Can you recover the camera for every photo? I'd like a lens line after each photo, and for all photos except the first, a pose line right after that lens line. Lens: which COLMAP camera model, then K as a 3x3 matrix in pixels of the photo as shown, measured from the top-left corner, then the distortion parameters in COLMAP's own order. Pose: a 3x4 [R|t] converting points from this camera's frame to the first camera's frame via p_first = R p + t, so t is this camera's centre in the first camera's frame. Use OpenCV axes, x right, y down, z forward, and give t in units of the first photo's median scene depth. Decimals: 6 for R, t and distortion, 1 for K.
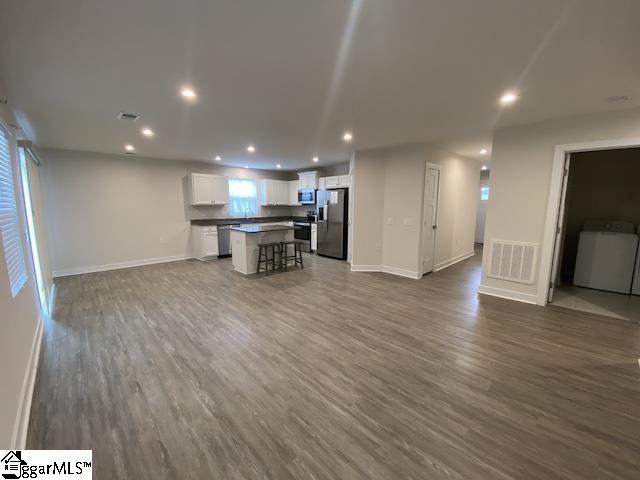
lens RADIAL K [[256.3, 0, 318.2], [0, 256.3, 242.6], [0, 0, 1]] dist [0.011994, -0.000396]
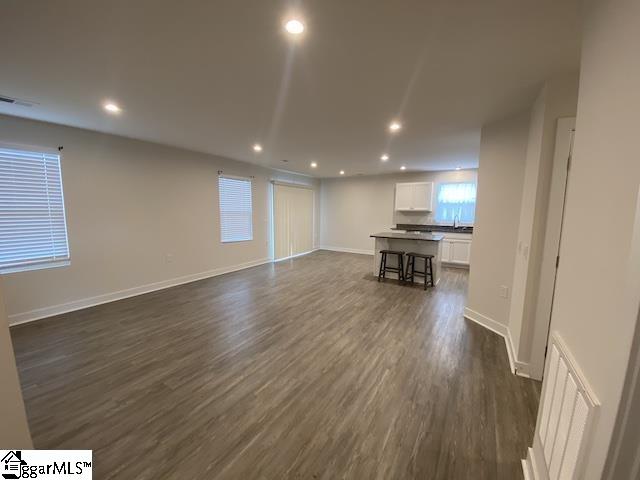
lens RADIAL K [[256.3, 0, 318.2], [0, 256.3, 242.6], [0, 0, 1]] dist [0.011994, -0.000396]
pose [[0.252800, 0.130071, -0.958736, 0.959426], [-0.154592, 0.983621, 0.092684, -0.107163], [0.955088, 0.124783, 0.268767, 0.681371]]
